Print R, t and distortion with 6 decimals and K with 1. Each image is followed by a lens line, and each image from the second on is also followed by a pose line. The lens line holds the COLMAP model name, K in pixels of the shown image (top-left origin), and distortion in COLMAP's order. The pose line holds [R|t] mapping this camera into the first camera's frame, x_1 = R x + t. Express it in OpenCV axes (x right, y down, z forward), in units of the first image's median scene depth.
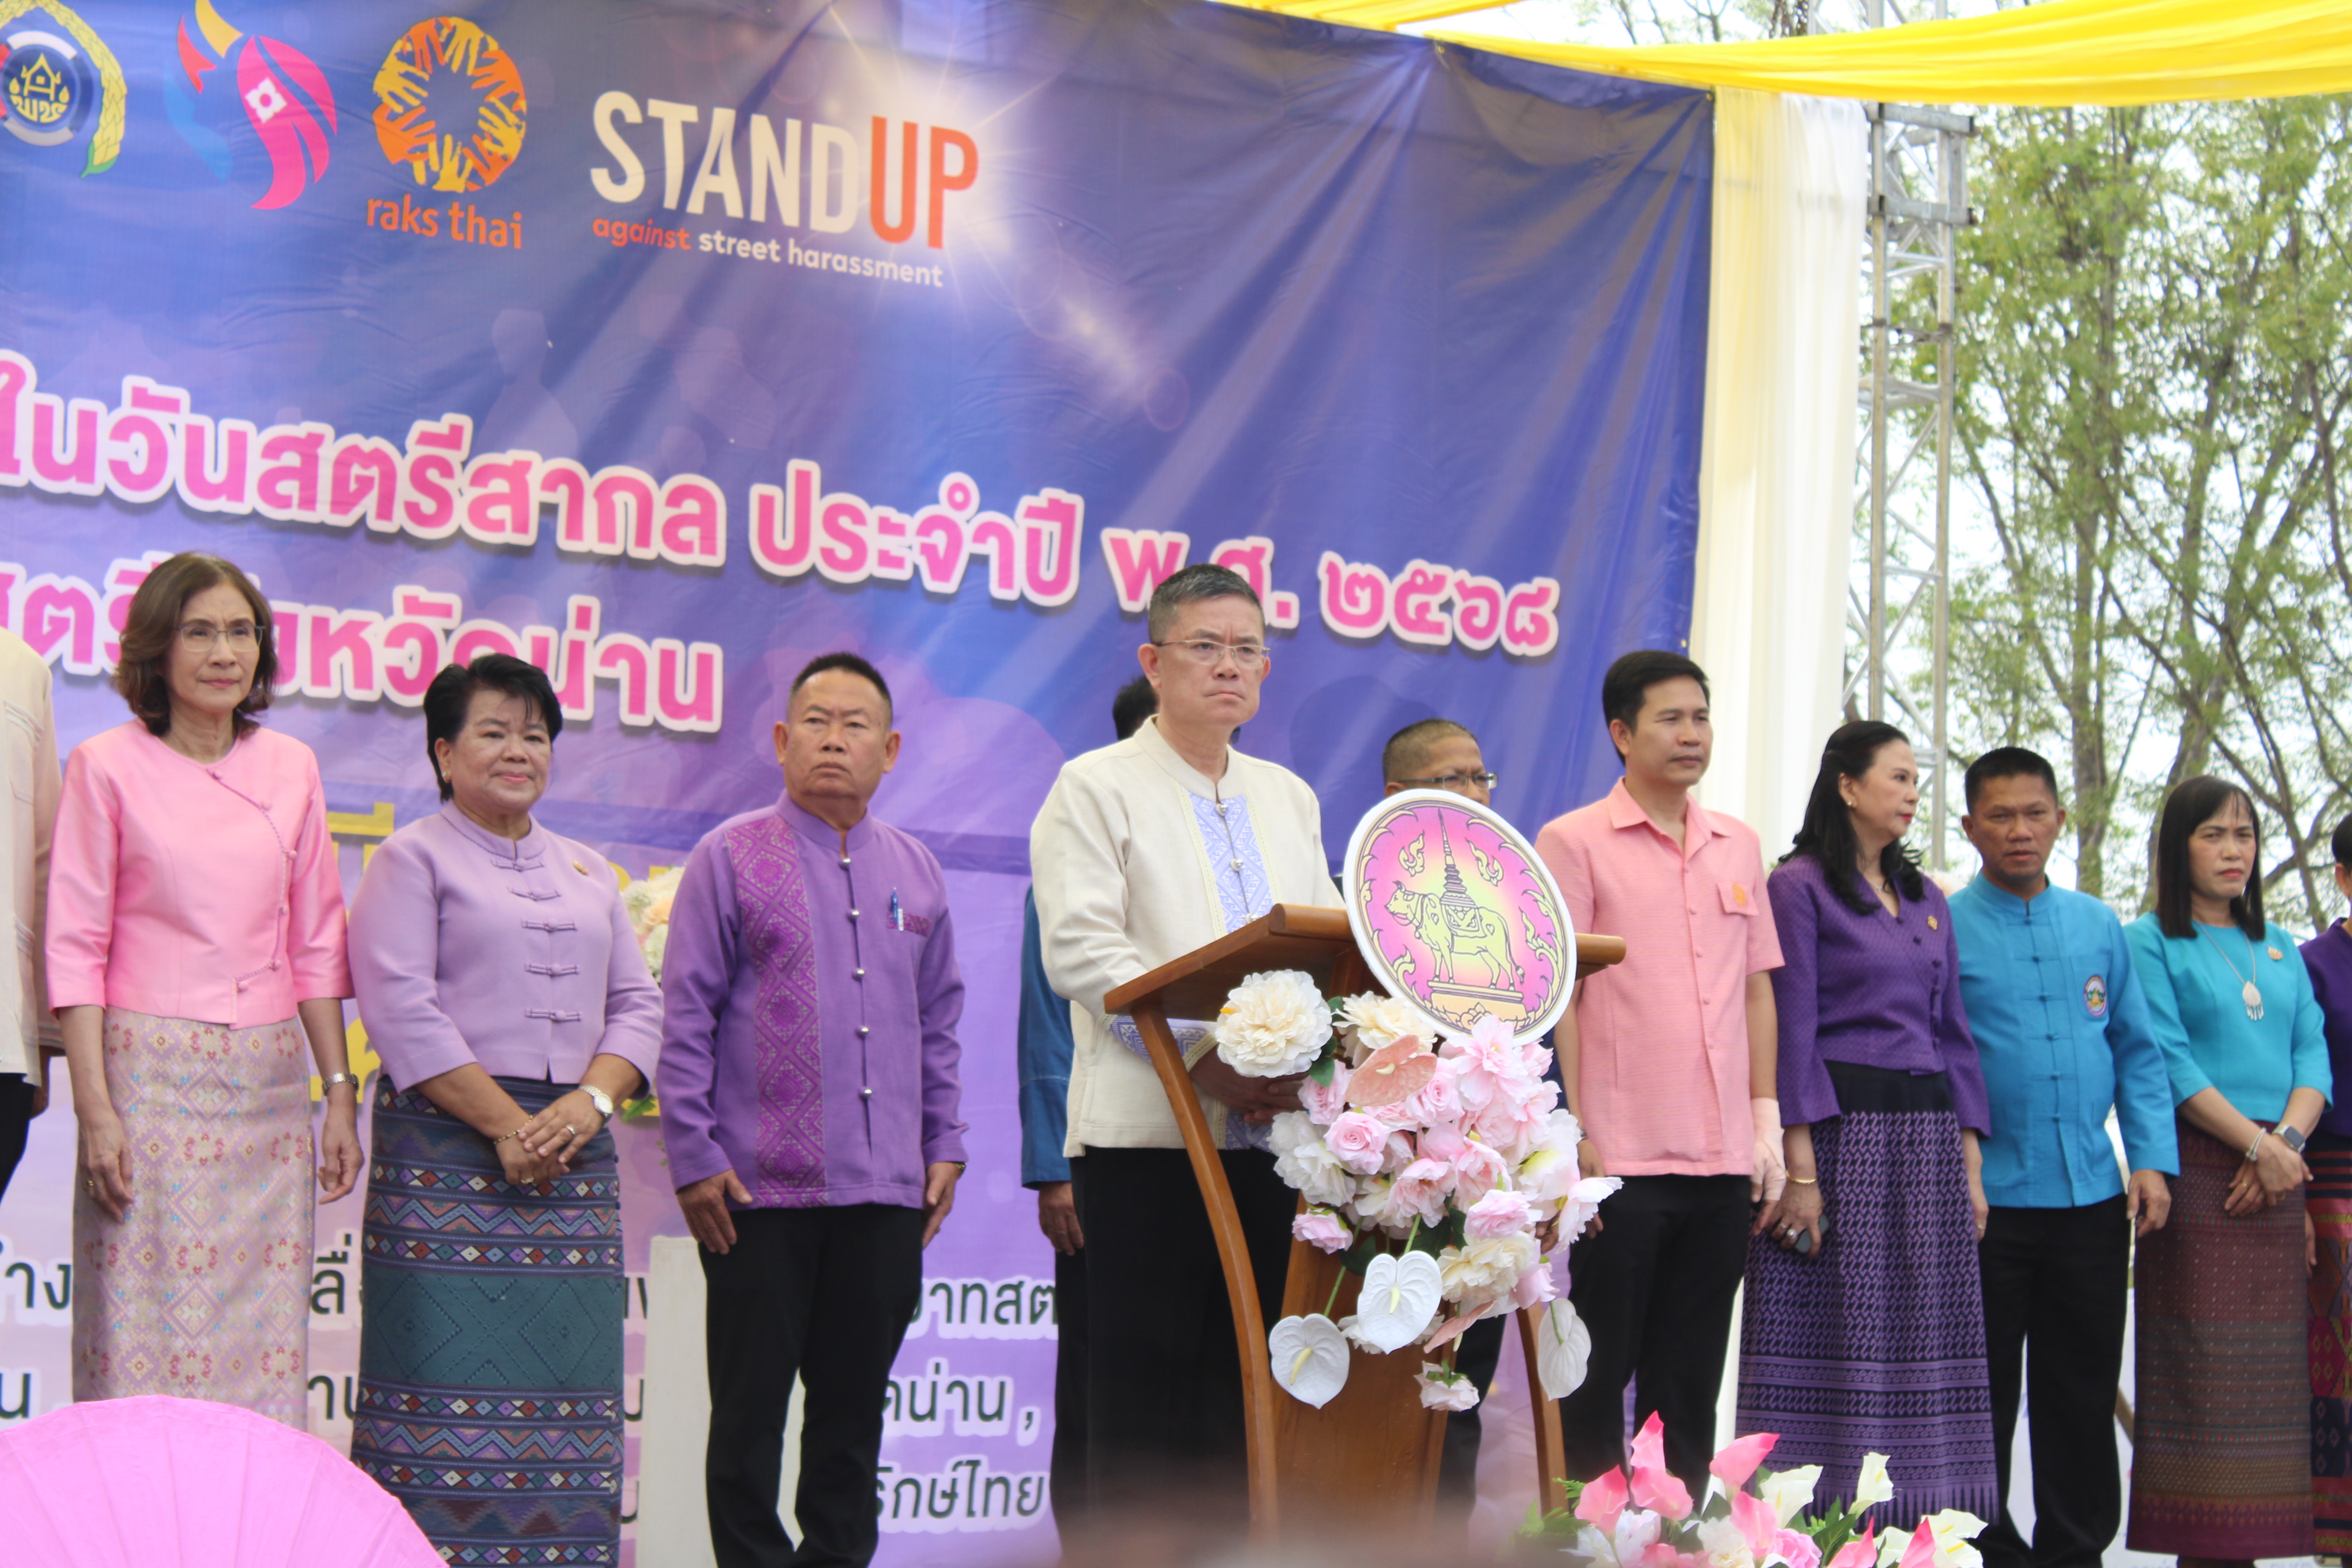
lens RADIAL K [[5689.8, 0, 1159.5], [0, 5689.8, 787.3], [0, 0, 1]] dist [0.074682, 0.000000]
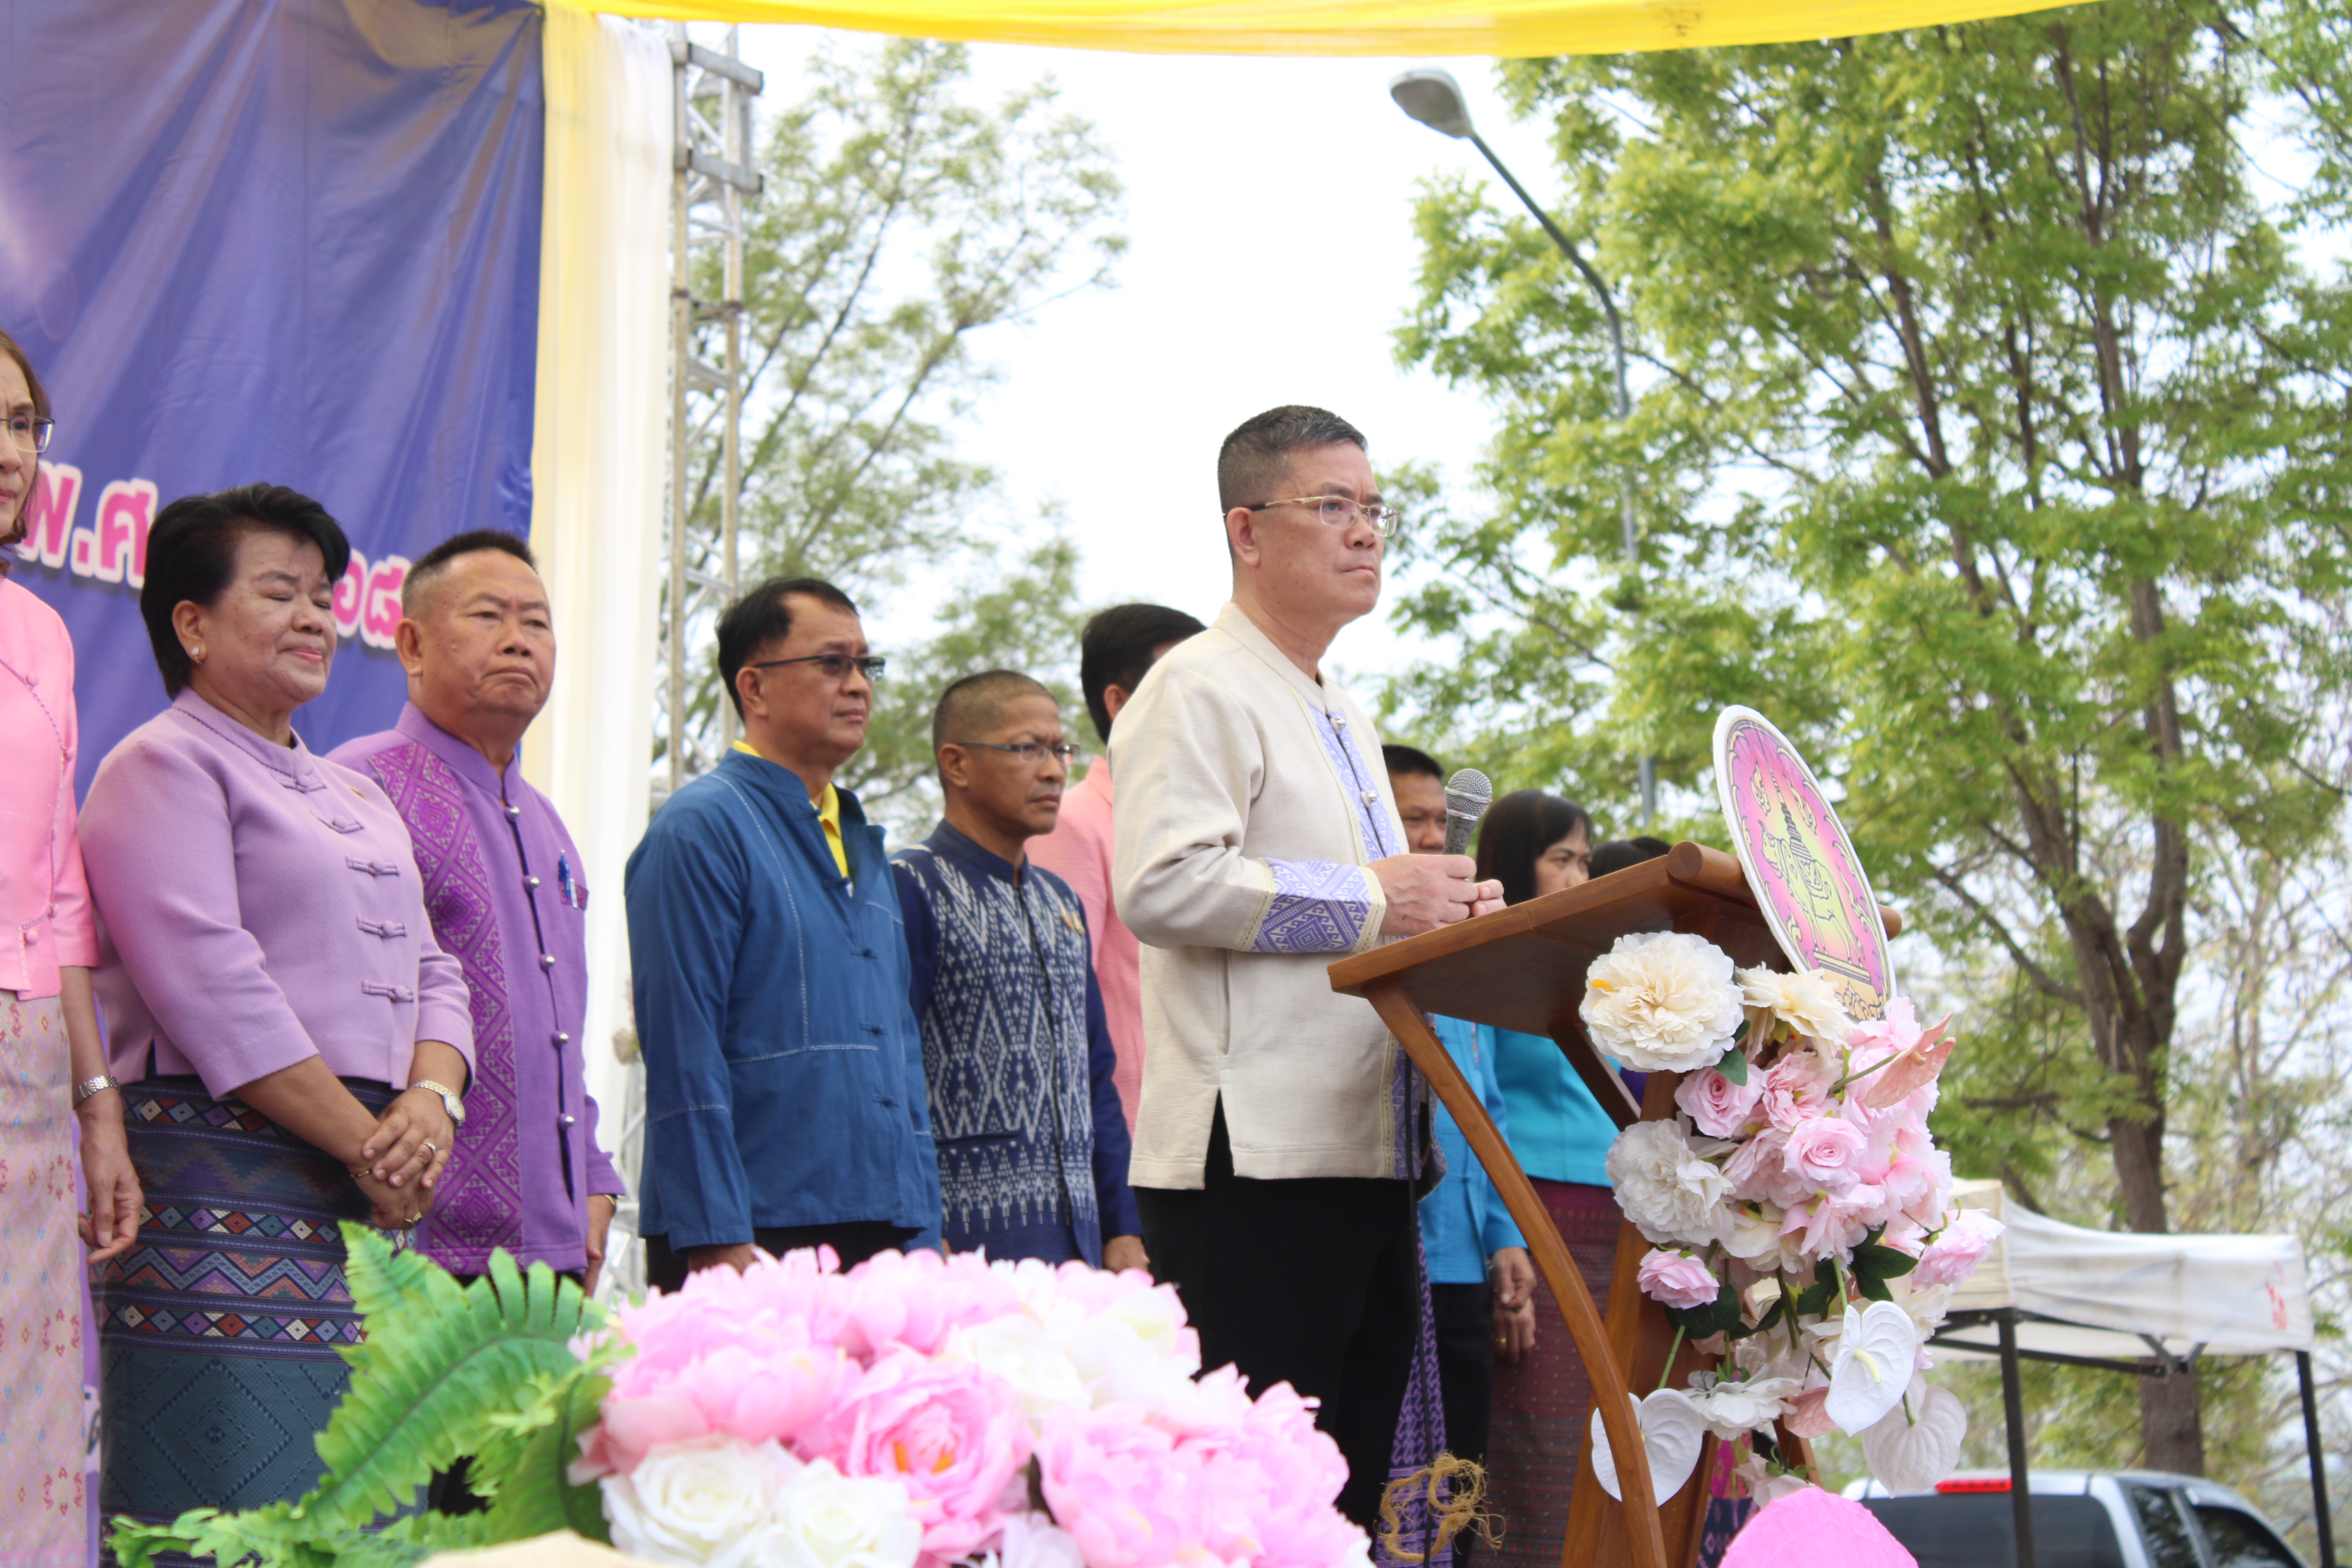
lens RADIAL K [[5689.8, 0, 1164.6], [0, 5689.8, 777.2], [0, 0, 1]] dist [0.074682, 0.000000]
pose [[0.886081, 0.037332, 0.462024, -0.250657], [-0.023635, 0.999094, -0.035400, 0.025947], [-0.462927, 0.020448, 0.886160, 0.235494]]
